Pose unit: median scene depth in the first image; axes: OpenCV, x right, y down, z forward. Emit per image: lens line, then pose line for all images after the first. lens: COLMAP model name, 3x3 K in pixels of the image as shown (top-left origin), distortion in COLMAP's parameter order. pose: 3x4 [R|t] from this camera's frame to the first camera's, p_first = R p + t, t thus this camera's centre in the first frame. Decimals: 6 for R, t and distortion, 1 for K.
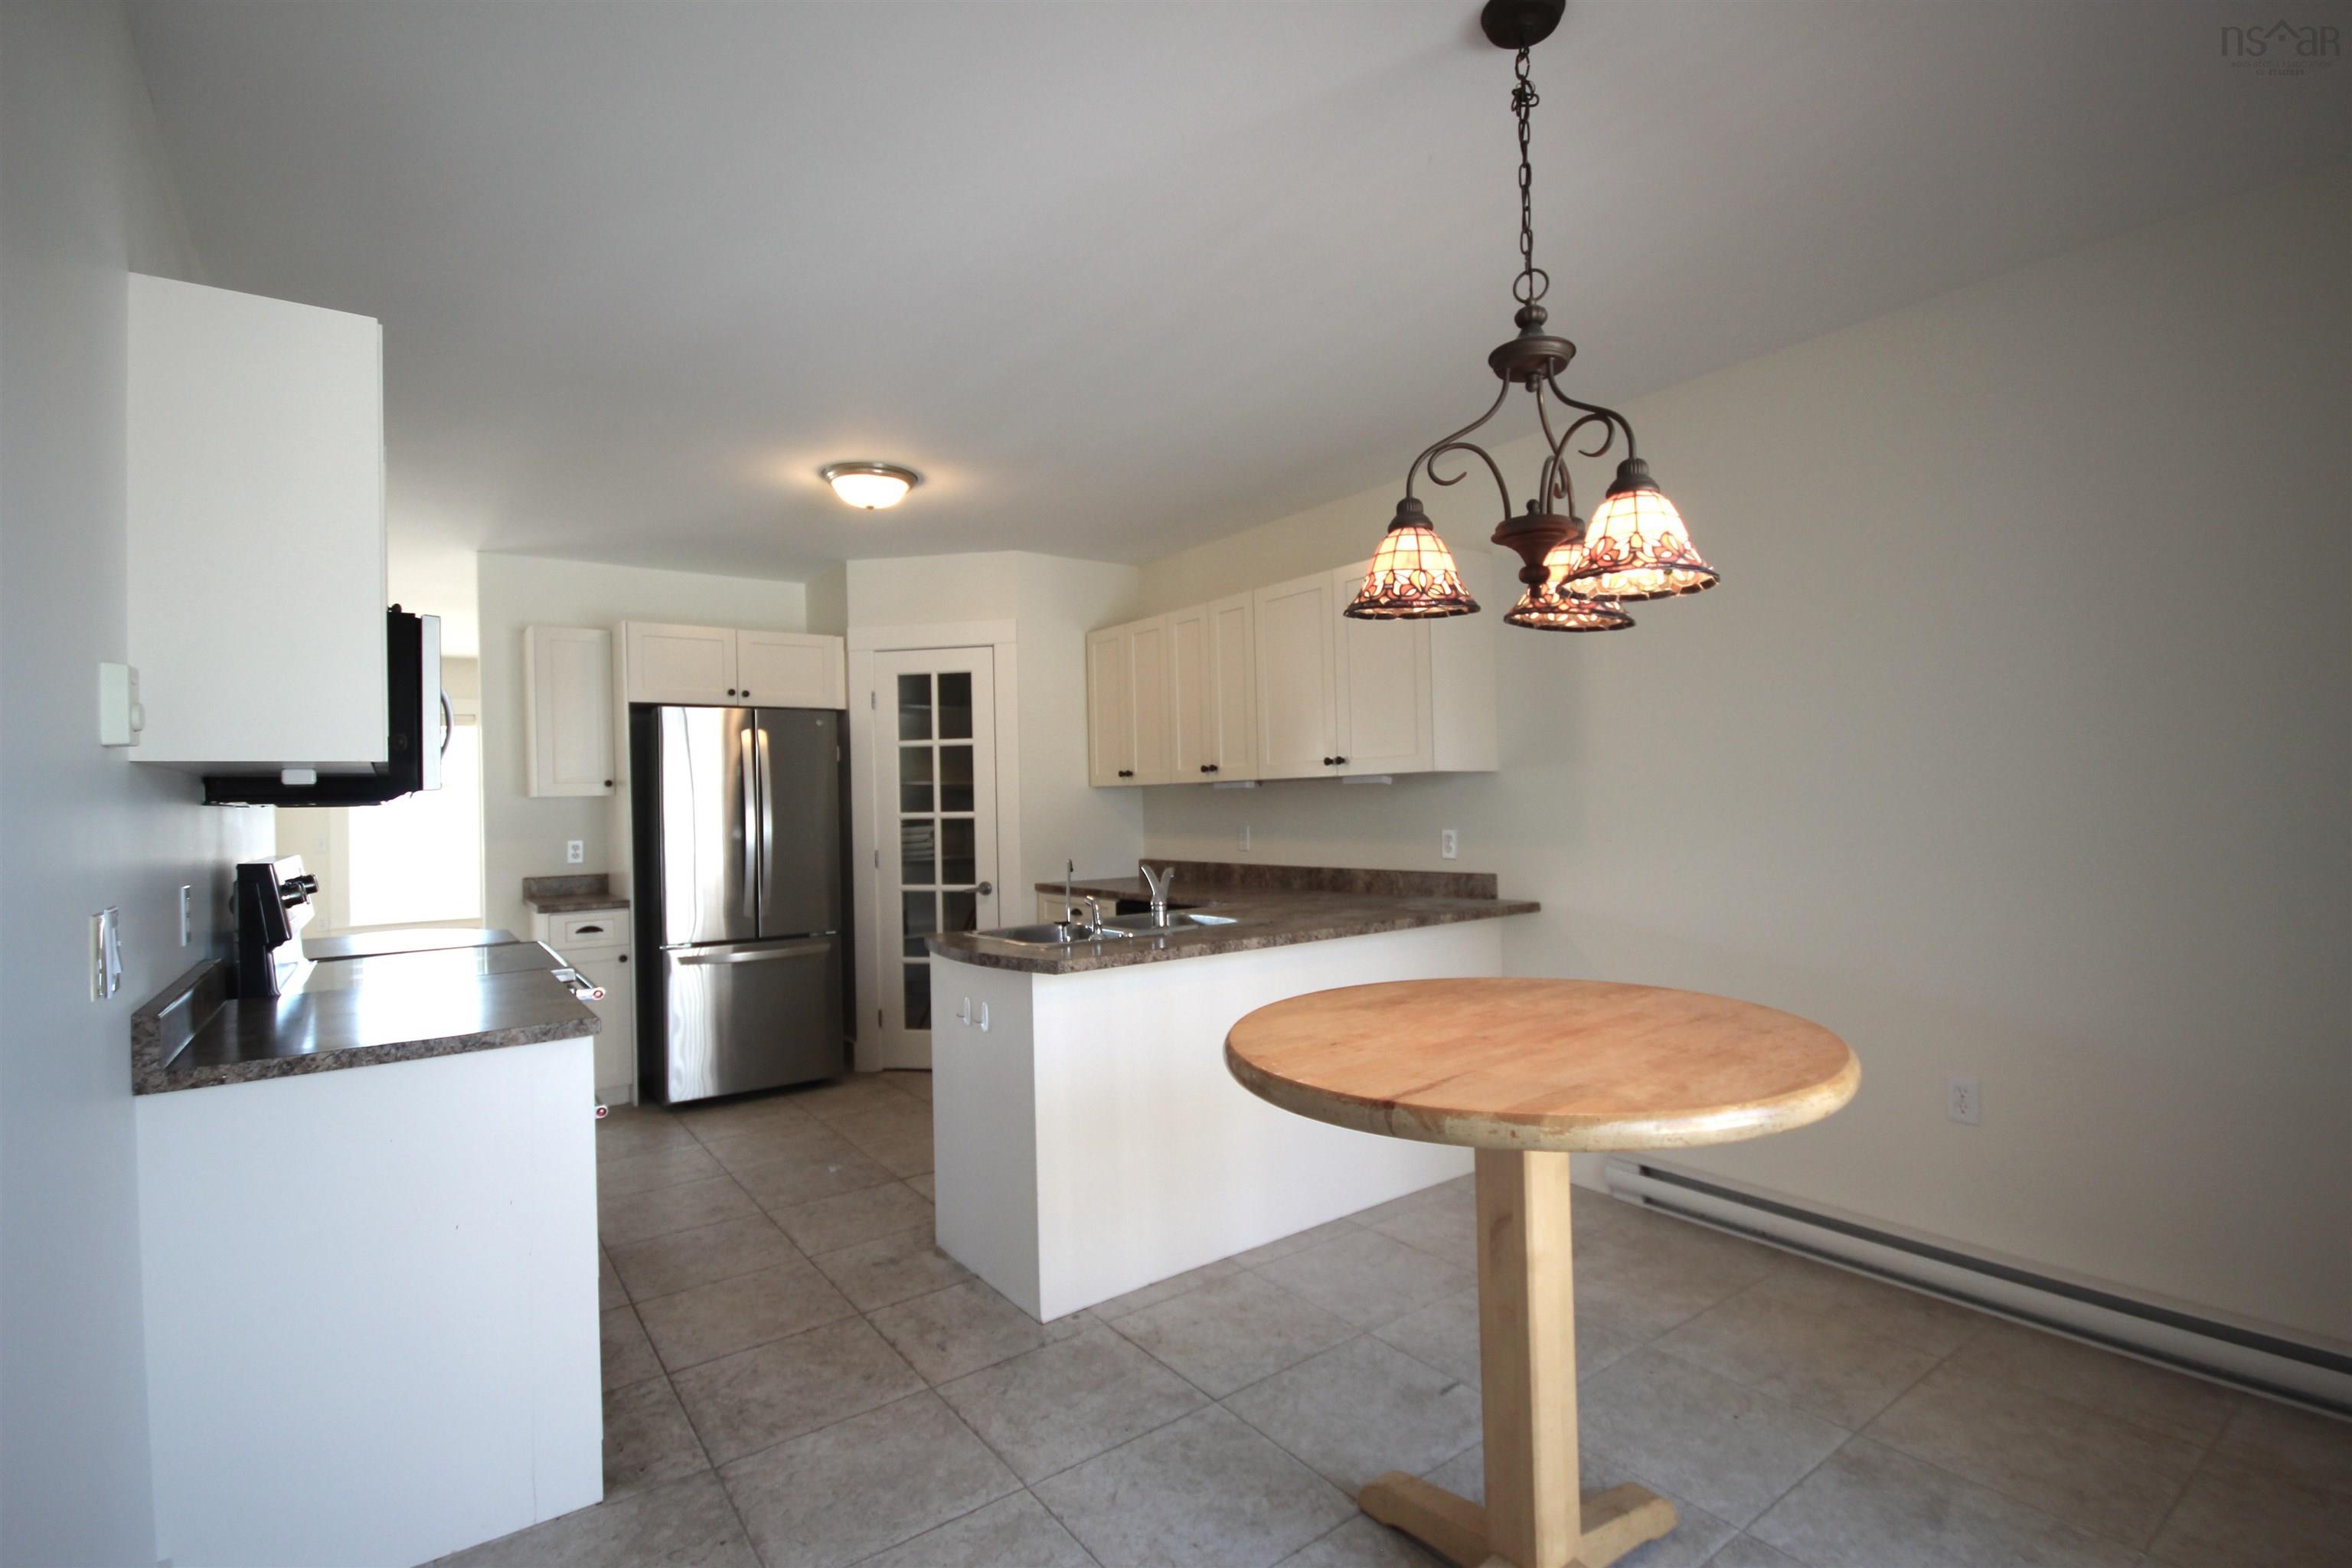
lens RADIAL K [[1088.0, 0, 1208.2], [0, 1088.0, 785.3], [0, 0, 1]] dist [-0.003215, -0.001022]
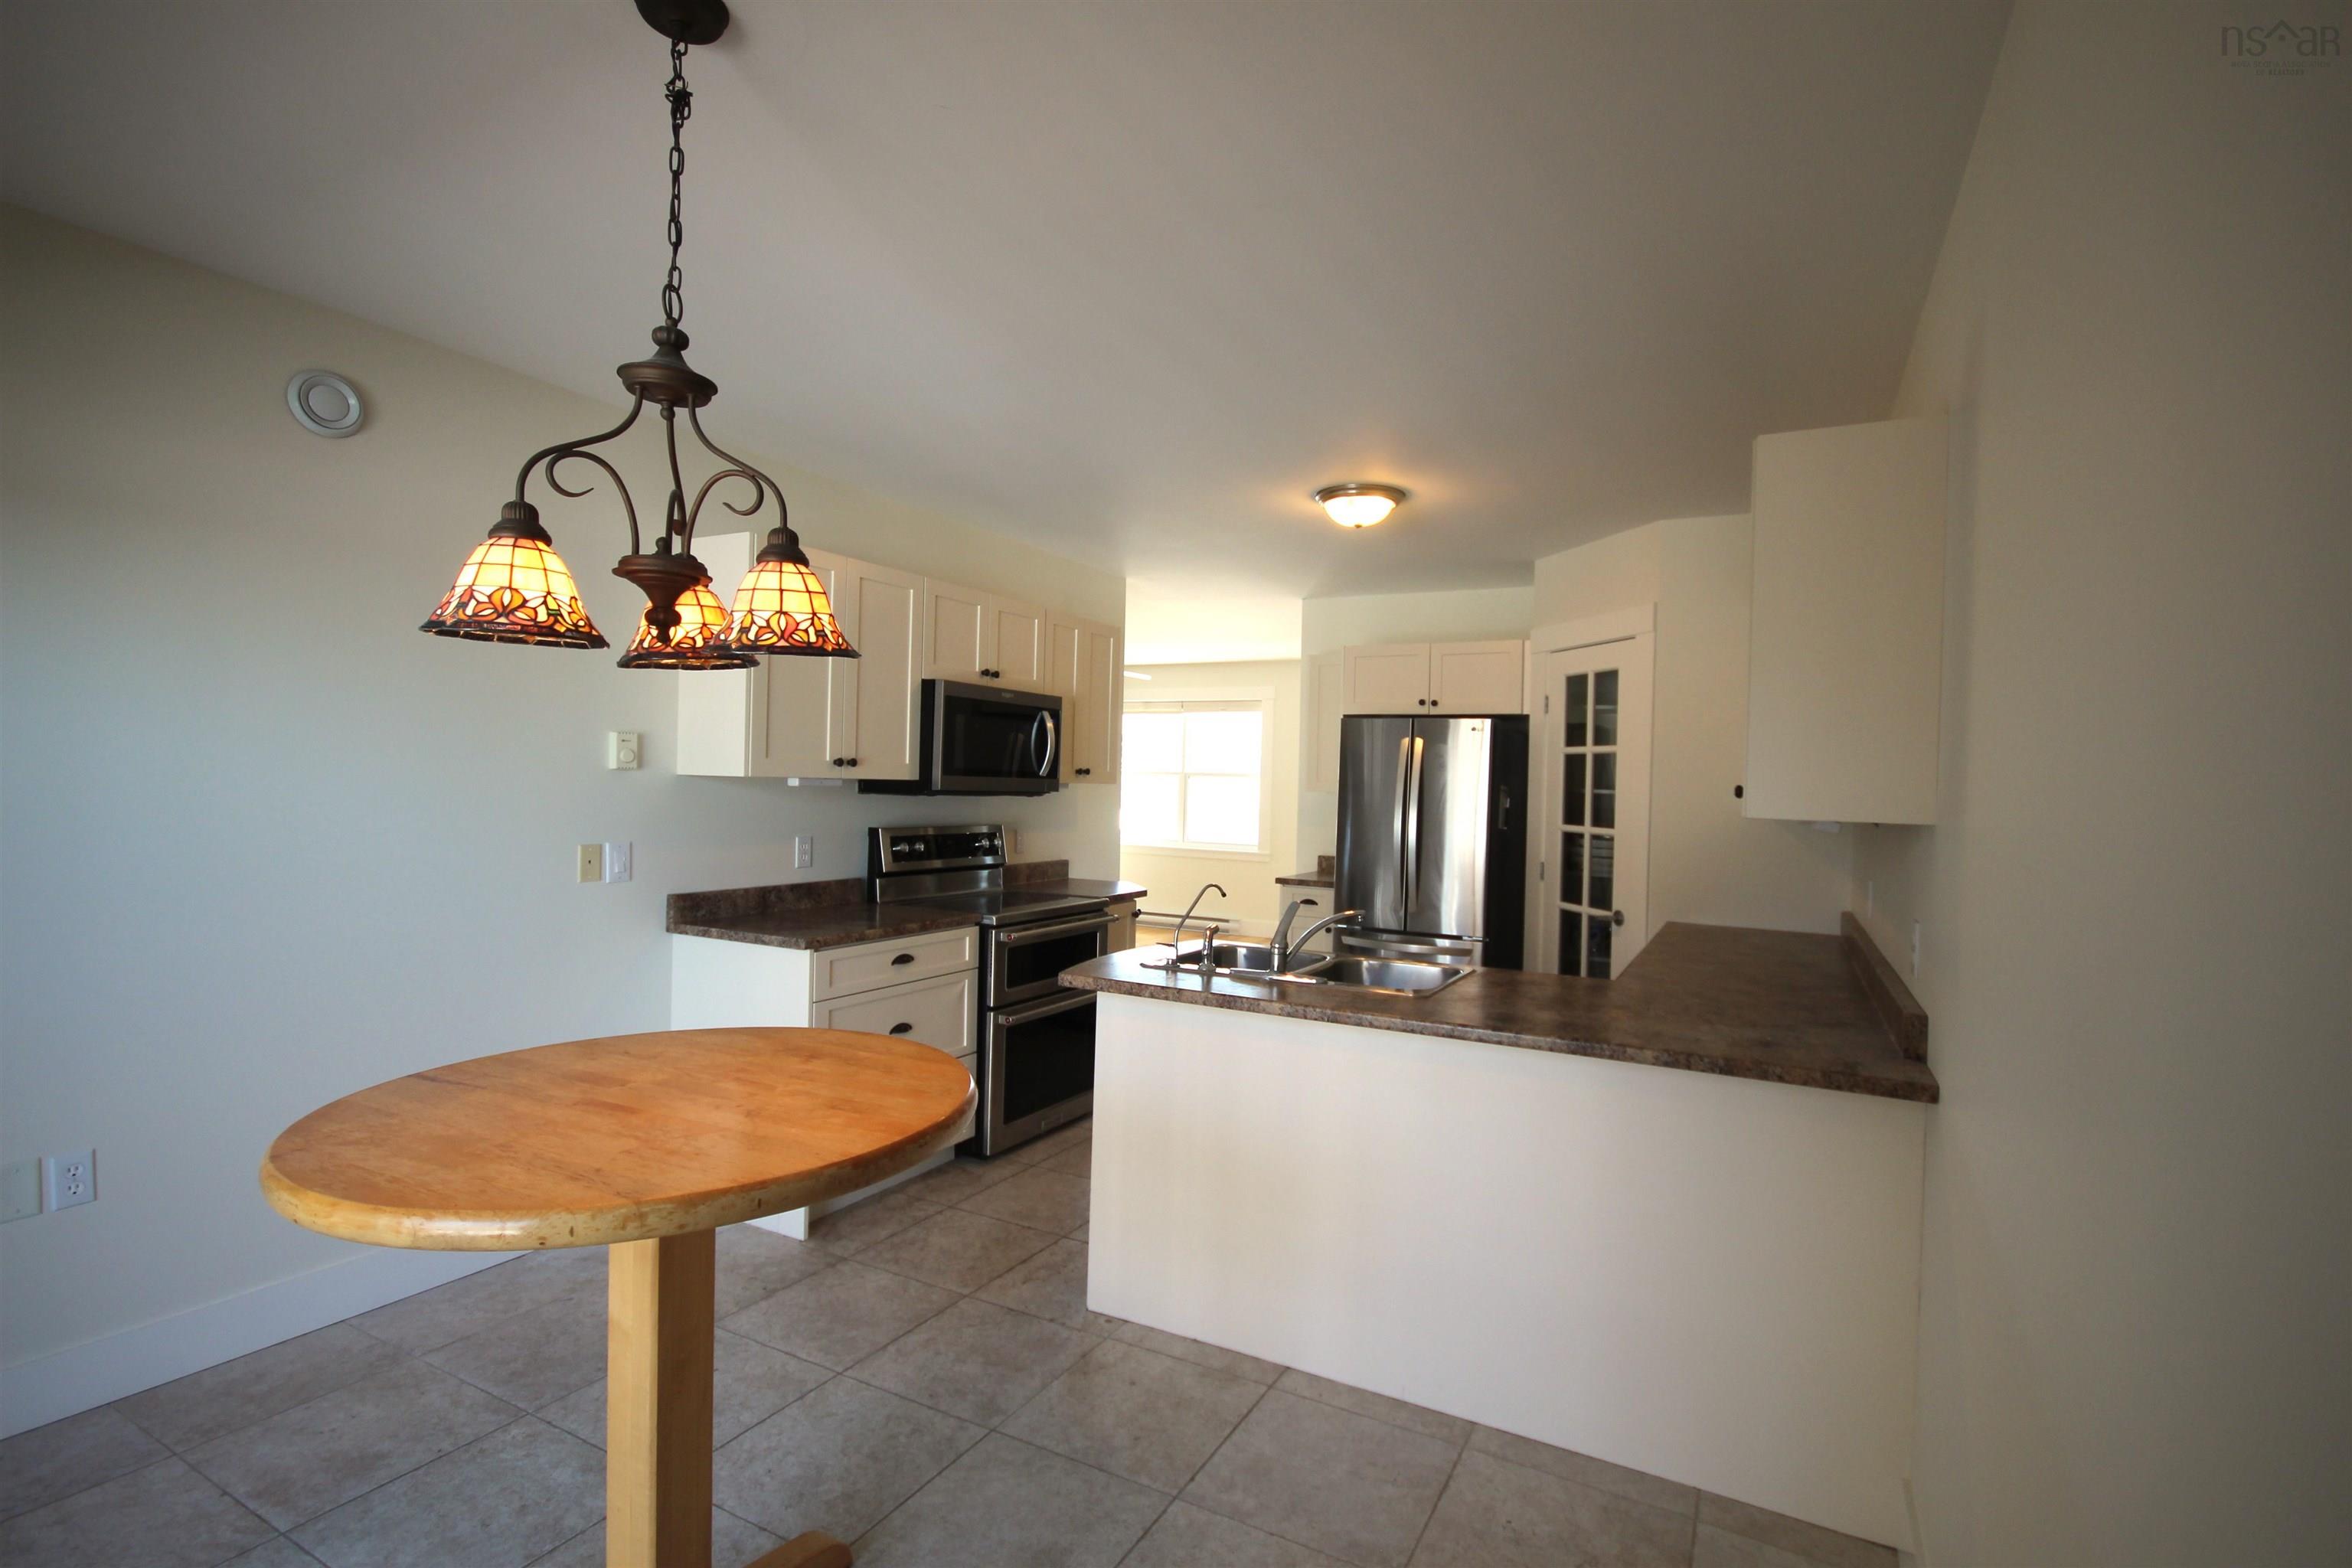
lens RADIAL K [[1088.0, 0, 1208.2], [0, 1088.0, 785.3], [0, 0, 1]] dist [-0.003215, -0.001022]
pose [[0.426791, 0.039805, -0.903474, 0.864309], [-0.027399, 0.999141, 0.031077, -0.058397], [0.903935, 0.011491, 0.427515, 0.658588]]
